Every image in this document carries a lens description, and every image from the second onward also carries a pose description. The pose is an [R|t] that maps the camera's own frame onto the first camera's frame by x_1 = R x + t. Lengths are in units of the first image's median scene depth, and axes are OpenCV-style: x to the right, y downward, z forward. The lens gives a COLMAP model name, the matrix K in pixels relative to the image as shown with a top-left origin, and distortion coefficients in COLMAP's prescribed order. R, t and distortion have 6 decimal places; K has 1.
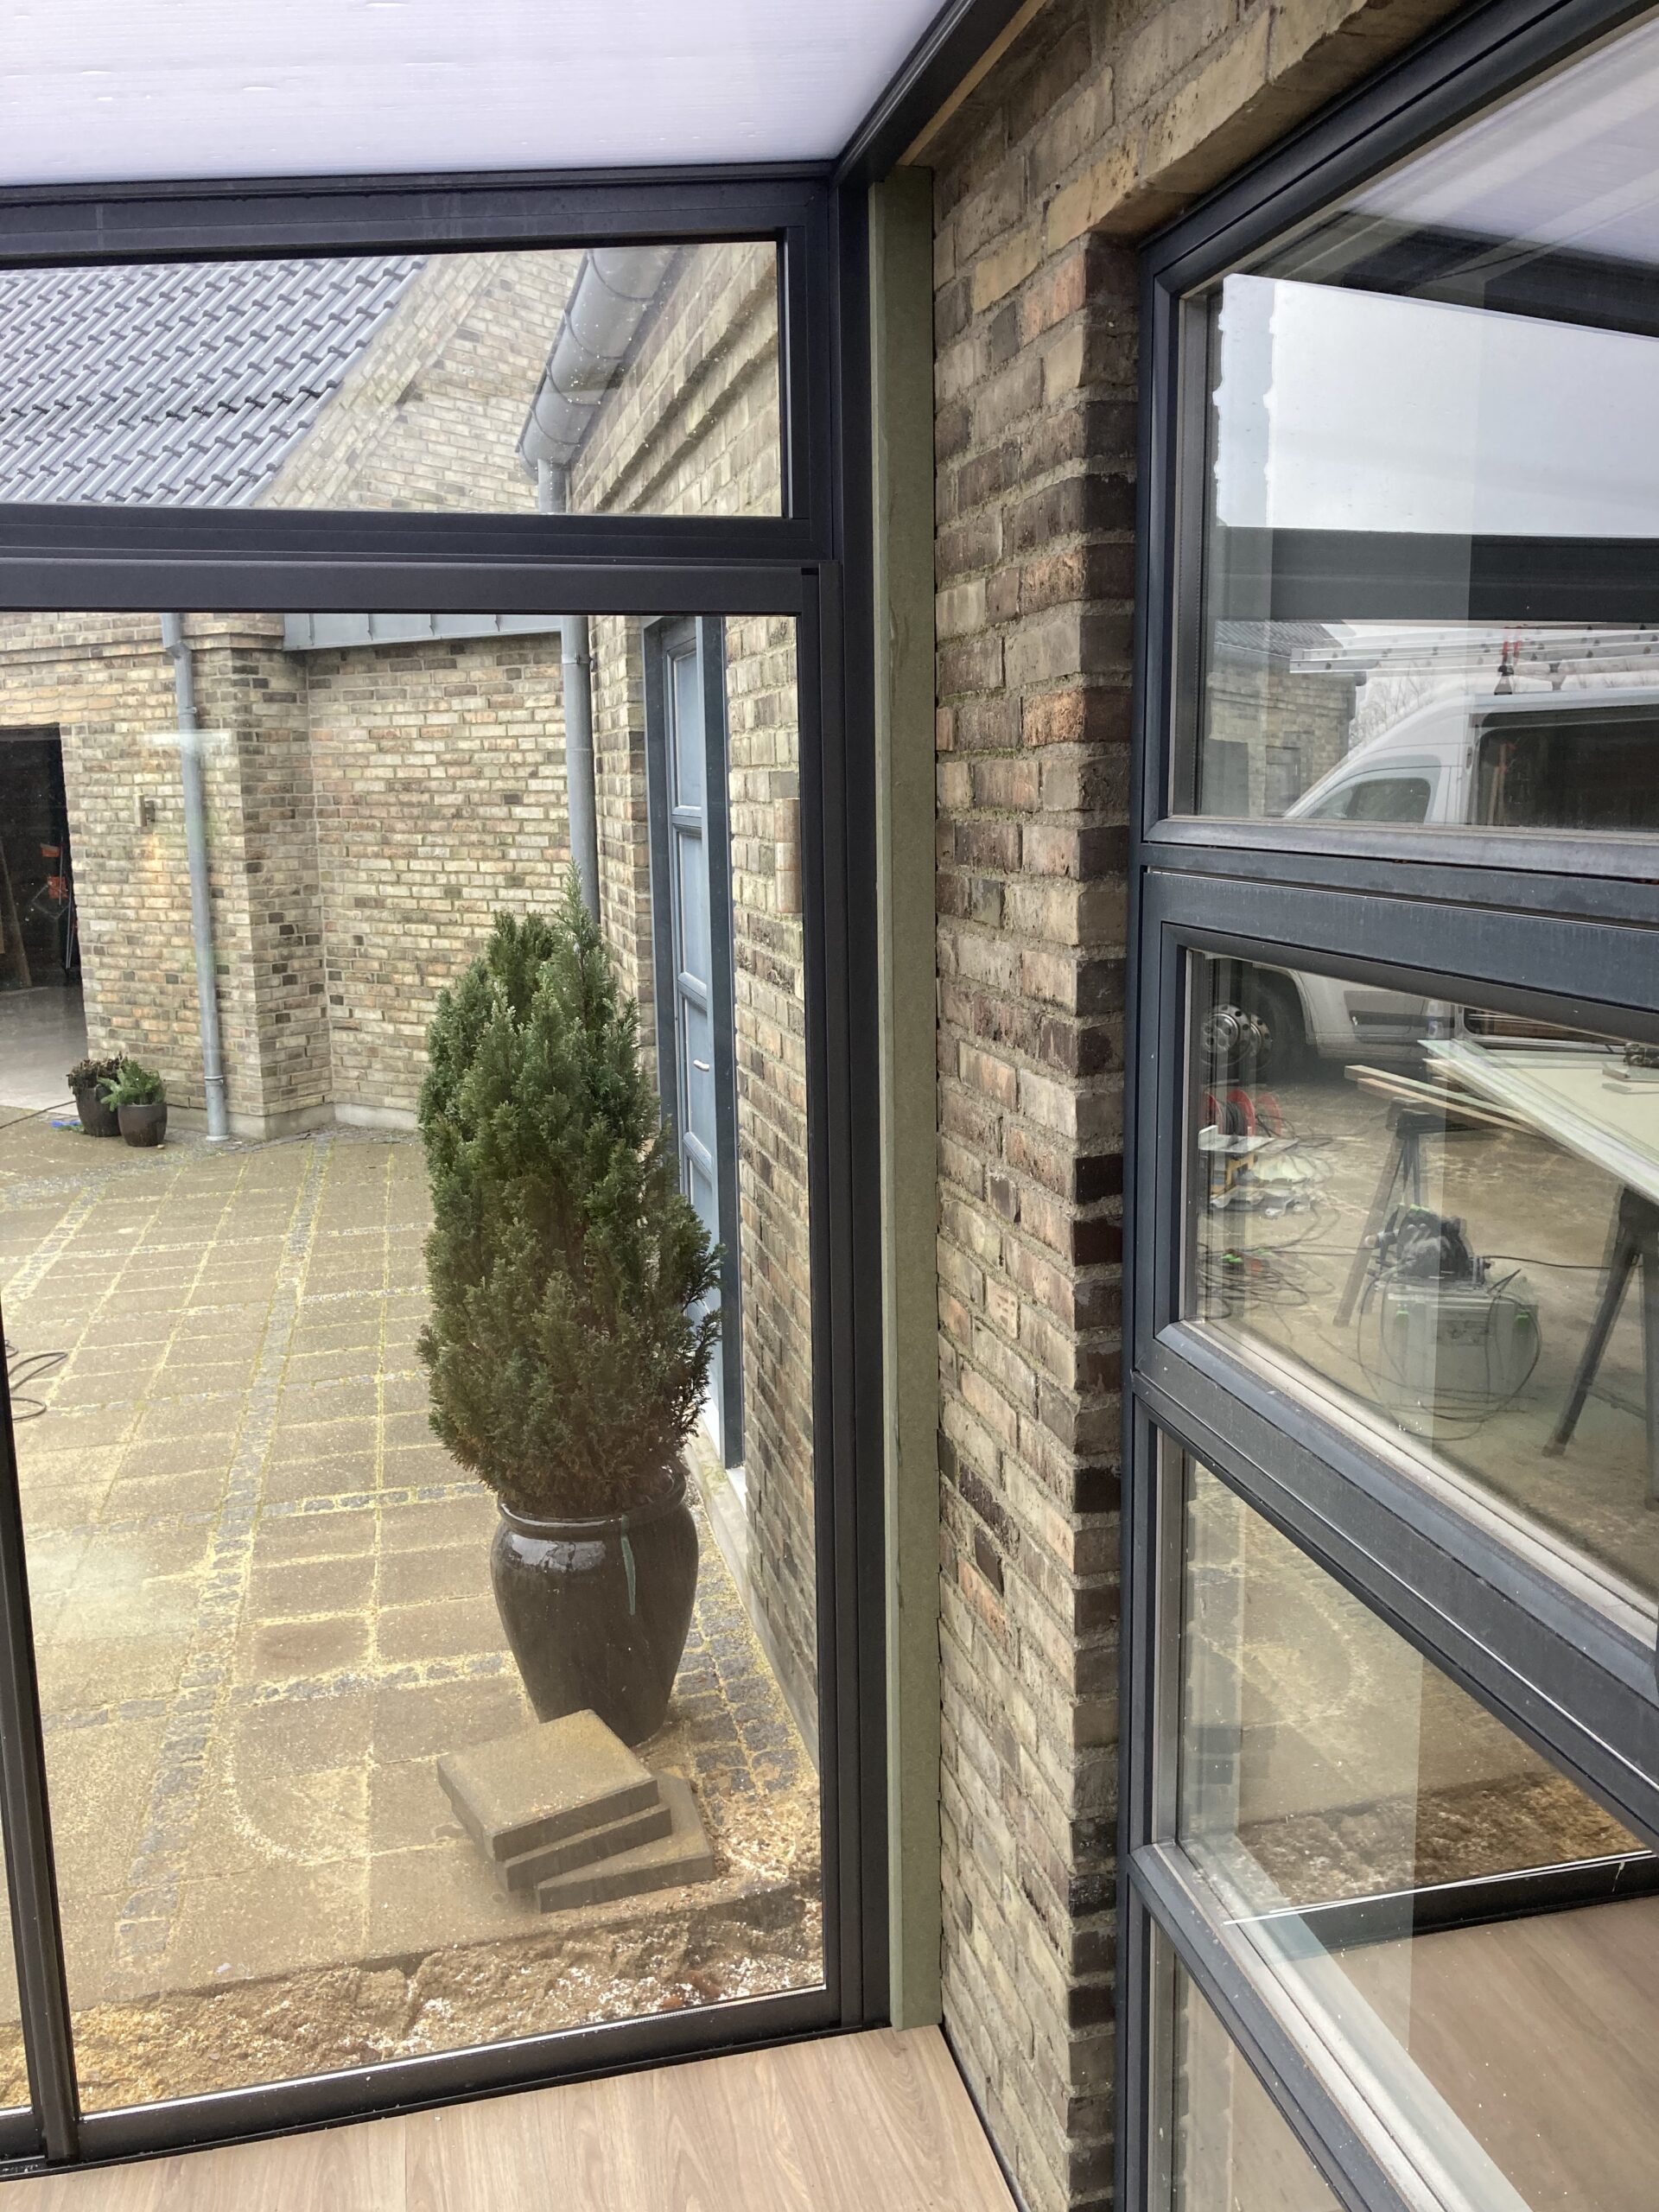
lens RADIAL K [[1807.5, 0, 829.9], [0, 1807.5, 1101.7], [0, 0, 1]] dist [0.025631, -0.006137]
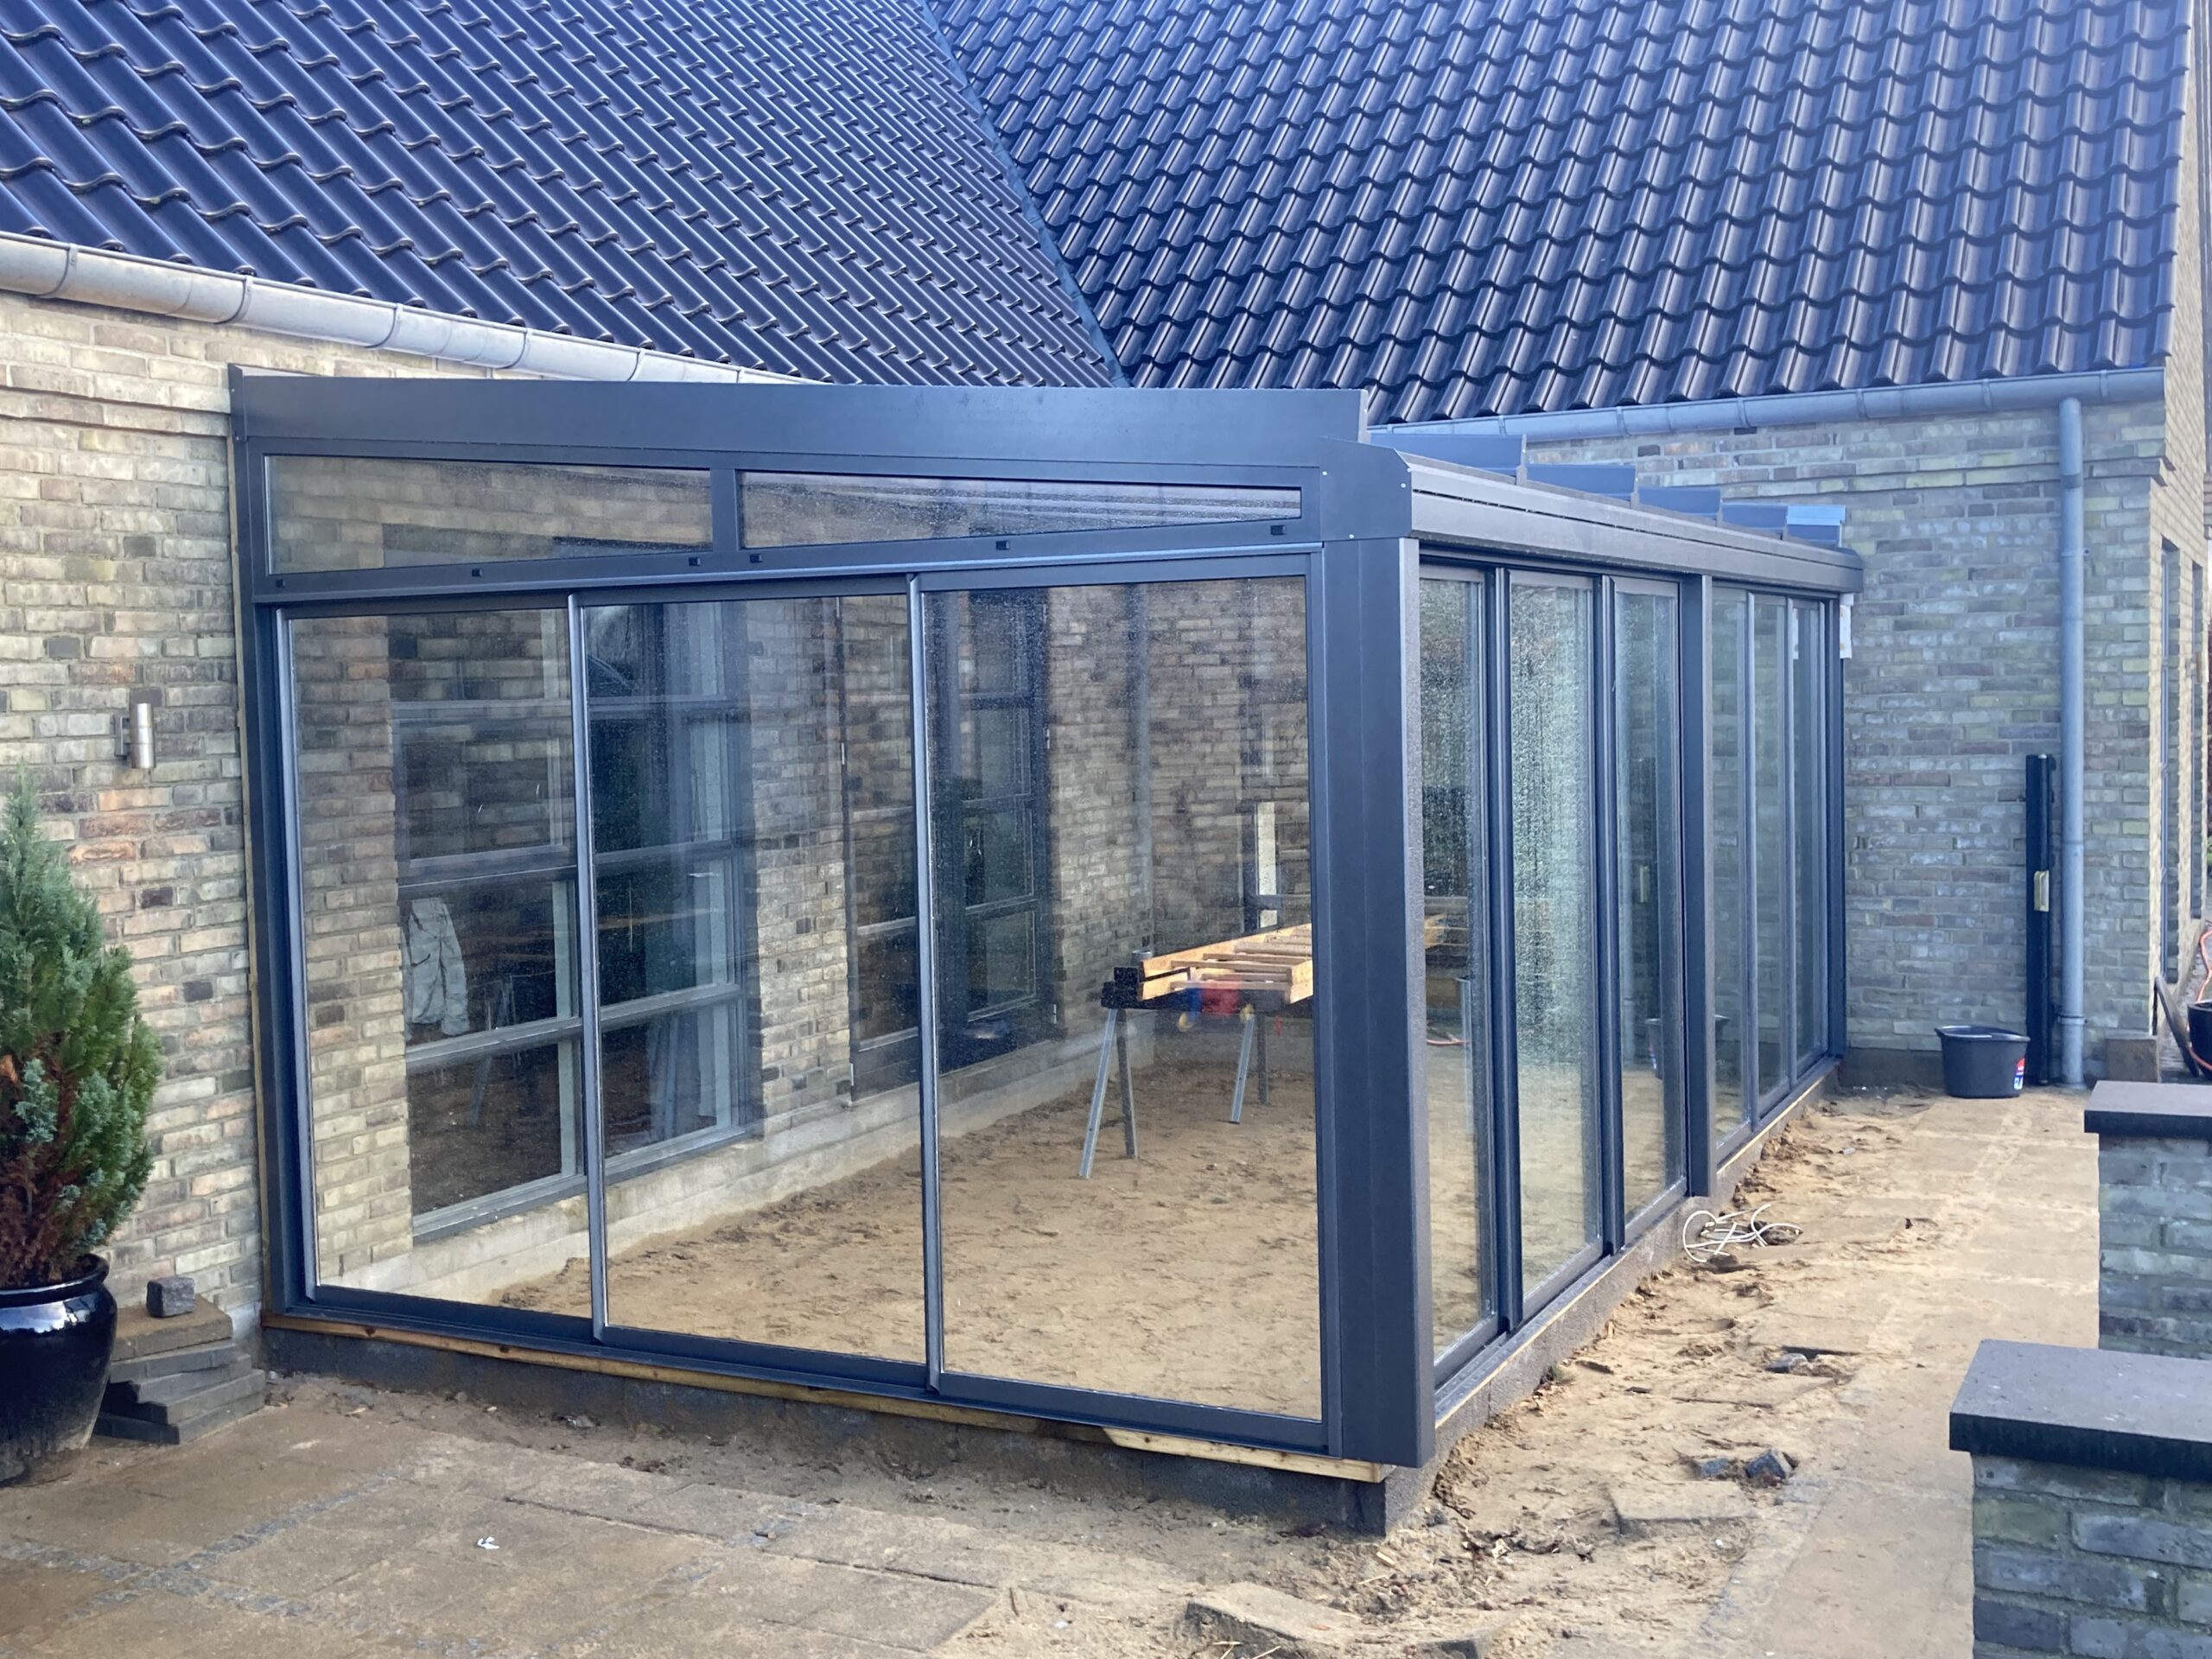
lens RADIAL K [[2308.6, 0, 1066.8], [0, 2308.6, 802.3], [0, 0, 1]] dist [0.010341, 0.000000]
pose [[-0.749457, 0.002688, 0.662048, -2.546677], [0.154352, 0.973144, 0.170779, -0.373646], [-0.643809, 0.230180, -0.729744, 2.433715]]
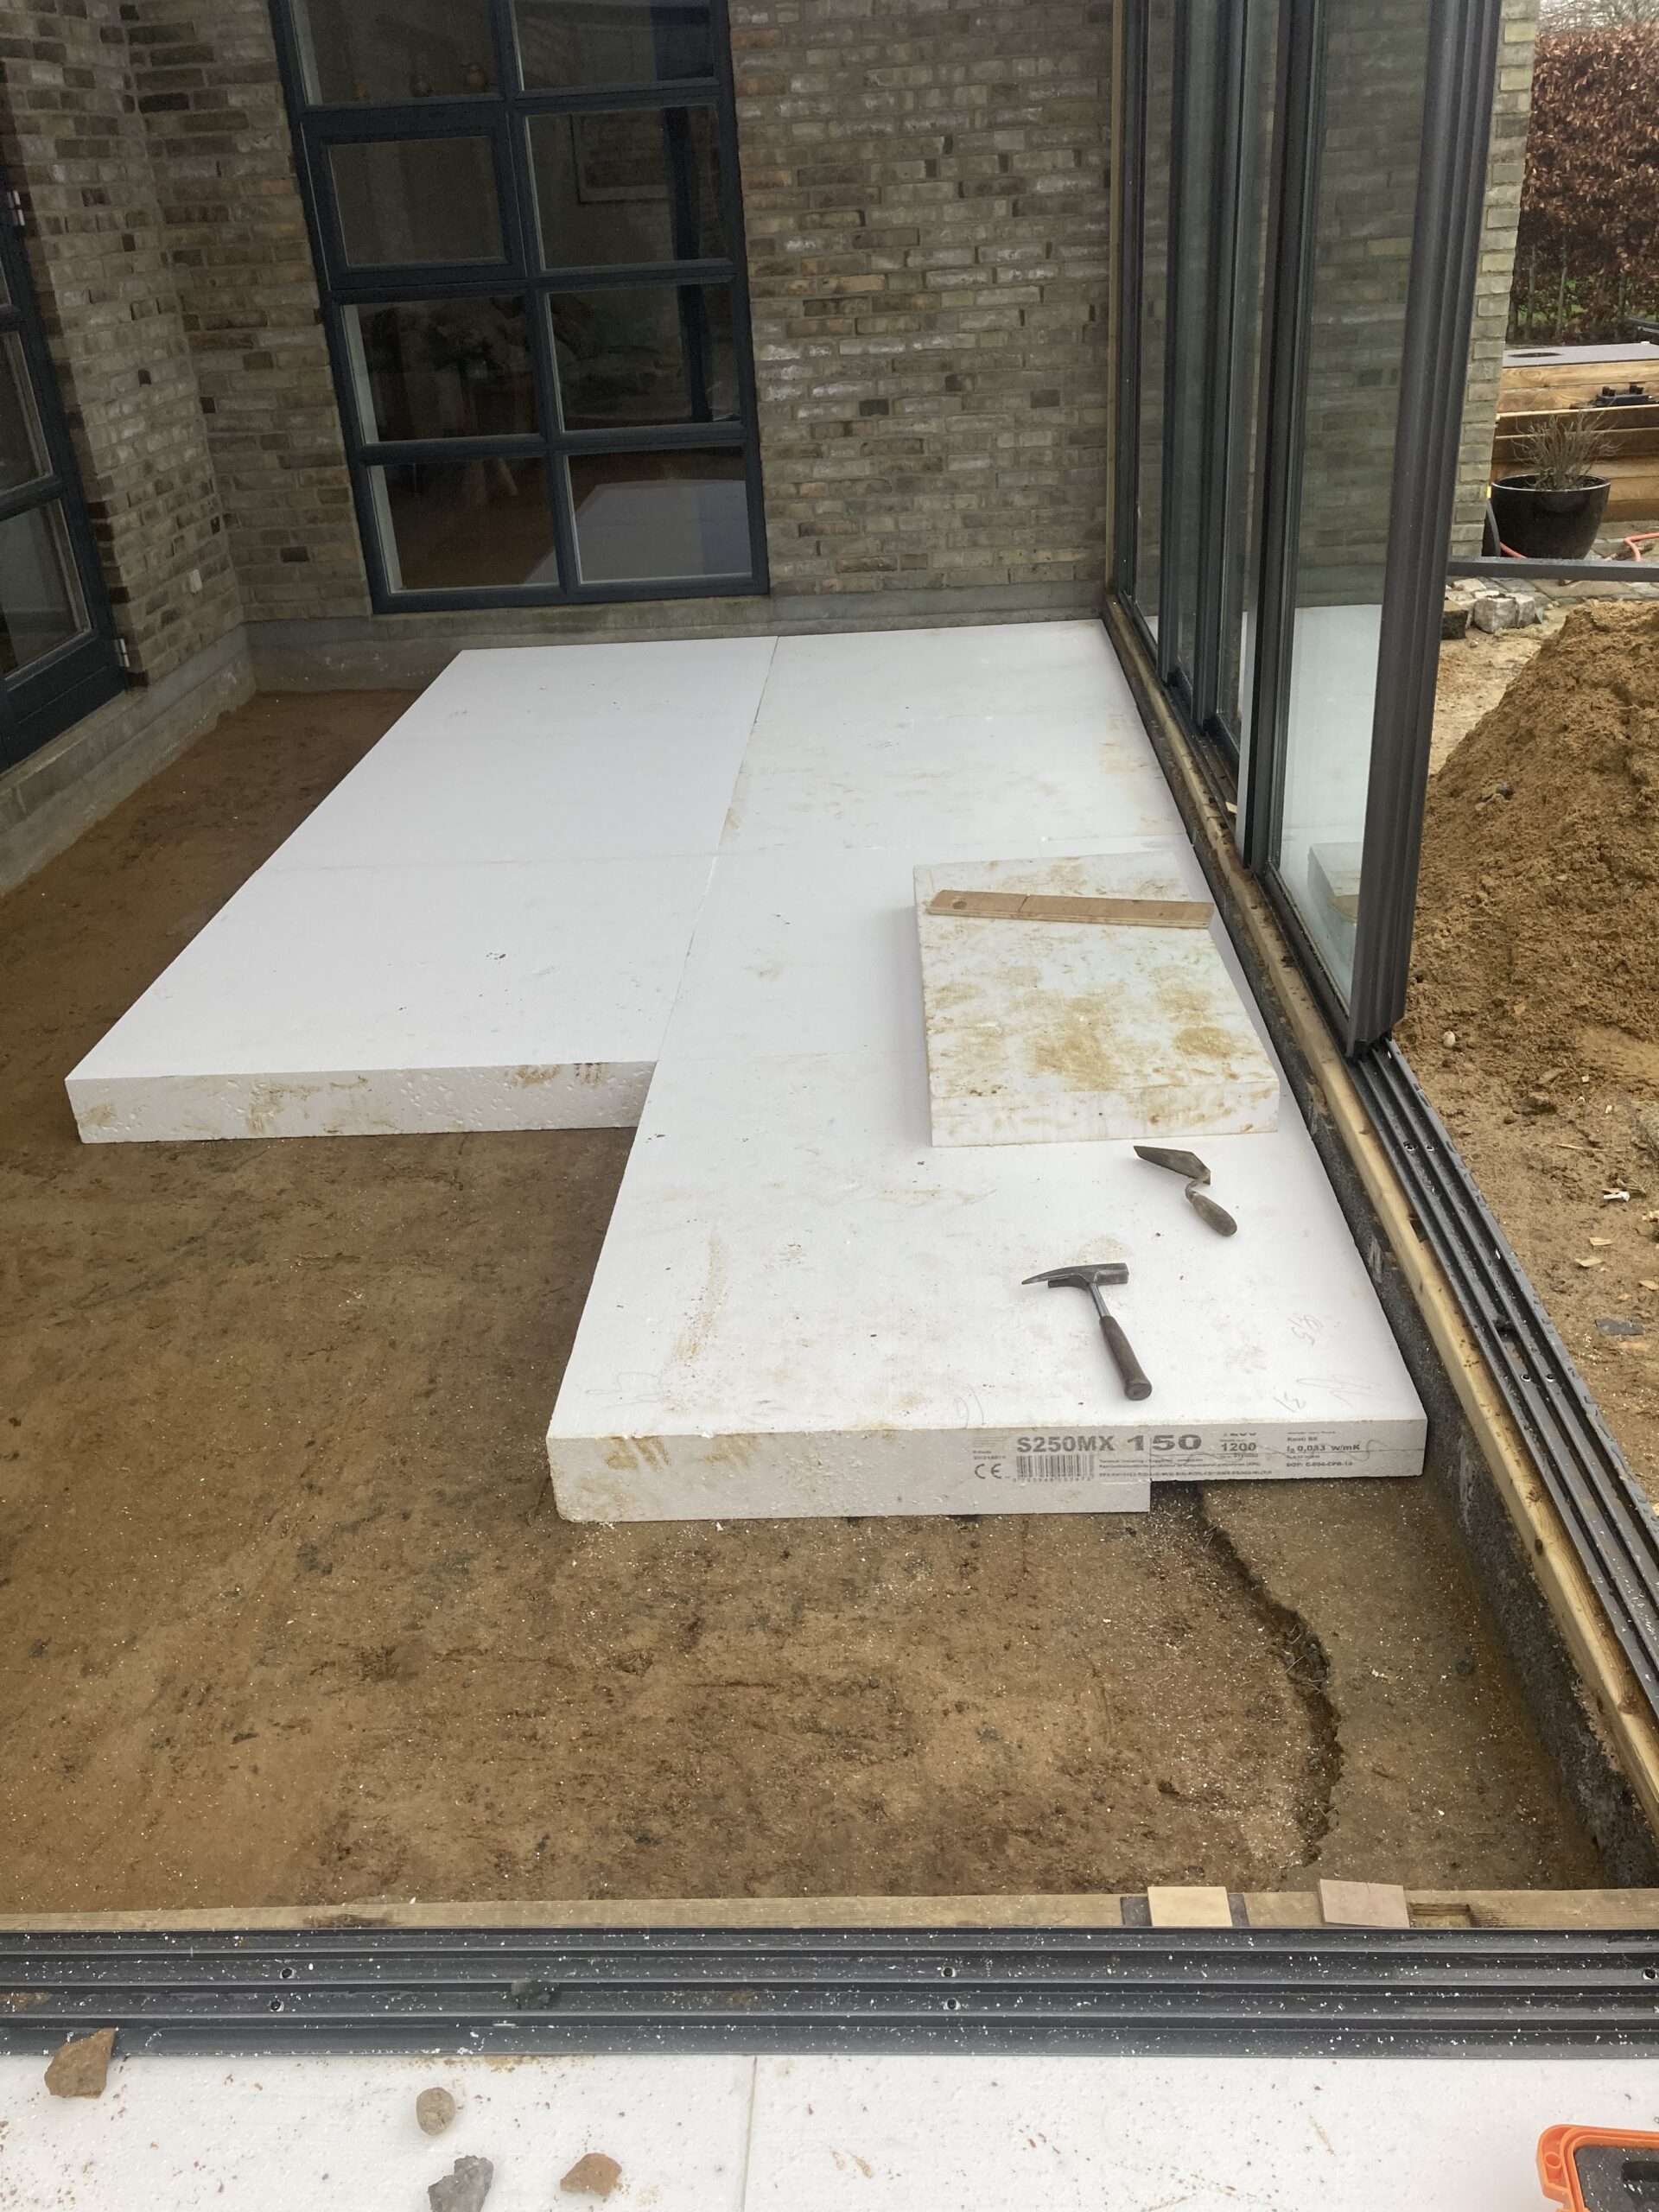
lens RADIAL K [[1807.5, 0, 822.5], [0, 1807.5, 1083.3], [0, 0, 1]] dist [0.025631, -0.006137]
pose [[-0.959554, -0.054274, 0.276243, -1.116747], [0.123788, 0.799952, 0.587156, -0.055661], [-0.252849, 0.597604, -0.760879, 1.195425]]
